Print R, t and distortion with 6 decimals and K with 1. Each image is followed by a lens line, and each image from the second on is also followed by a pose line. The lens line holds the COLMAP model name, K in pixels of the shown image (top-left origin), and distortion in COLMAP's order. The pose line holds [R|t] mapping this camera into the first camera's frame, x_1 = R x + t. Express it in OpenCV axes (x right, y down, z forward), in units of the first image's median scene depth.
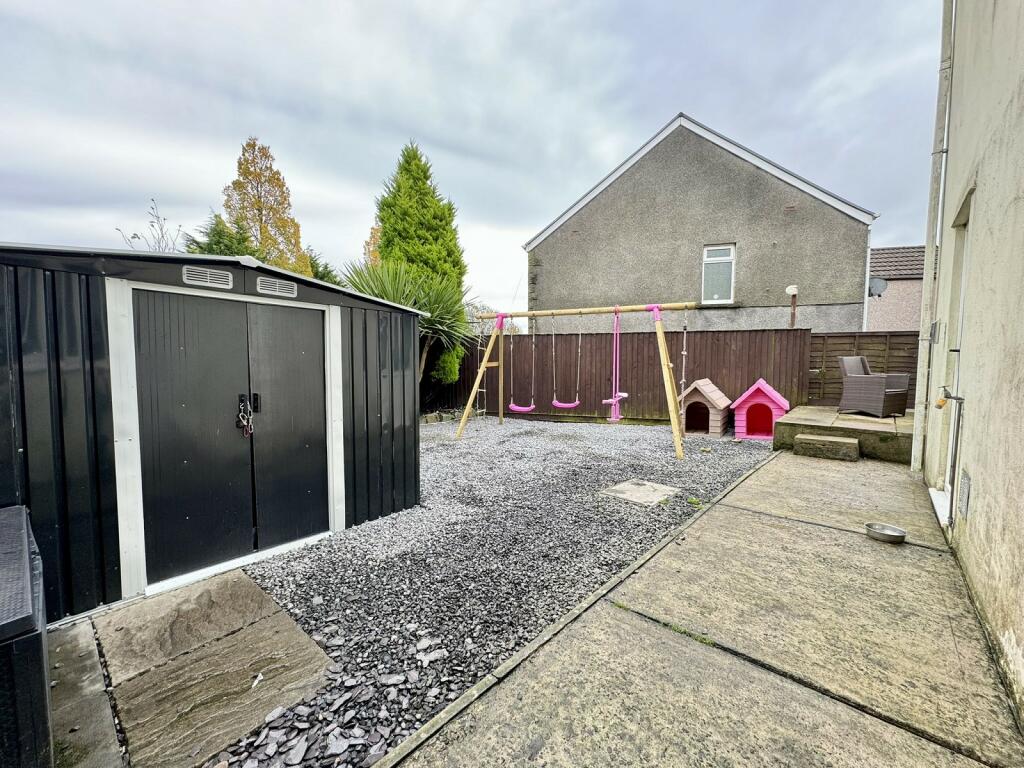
lens RADIAL K [[405.7, 0, 512.0], [0, 405.7, 384.0], [0, 0, 1]] dist [-0.001076, 0.000061]
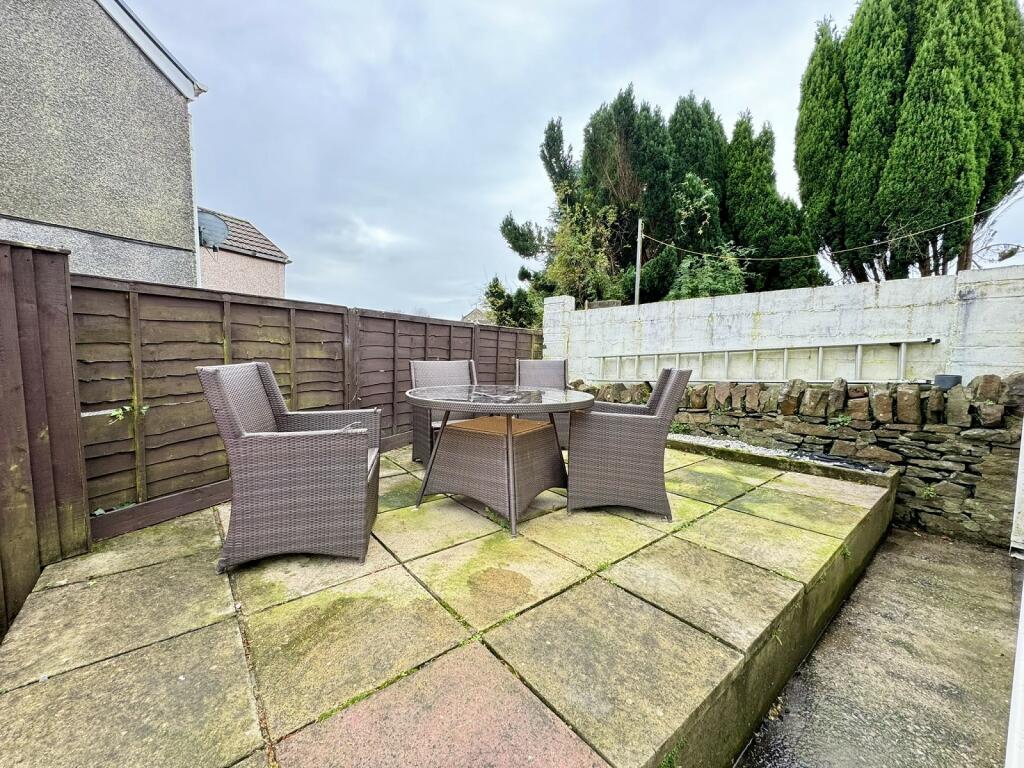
lens RADIAL K [[393.0, 0, 512.0], [0, 393.0, 384.0], [0, 0, 1]] dist [-0.000880, -0.000064]
pose [[0.128135, -0.082772, 0.988297, 0.519890], [0.054057, 0.995613, 0.076377, -0.058537], [-0.990282, 0.043637, 0.132048, 0.689561]]
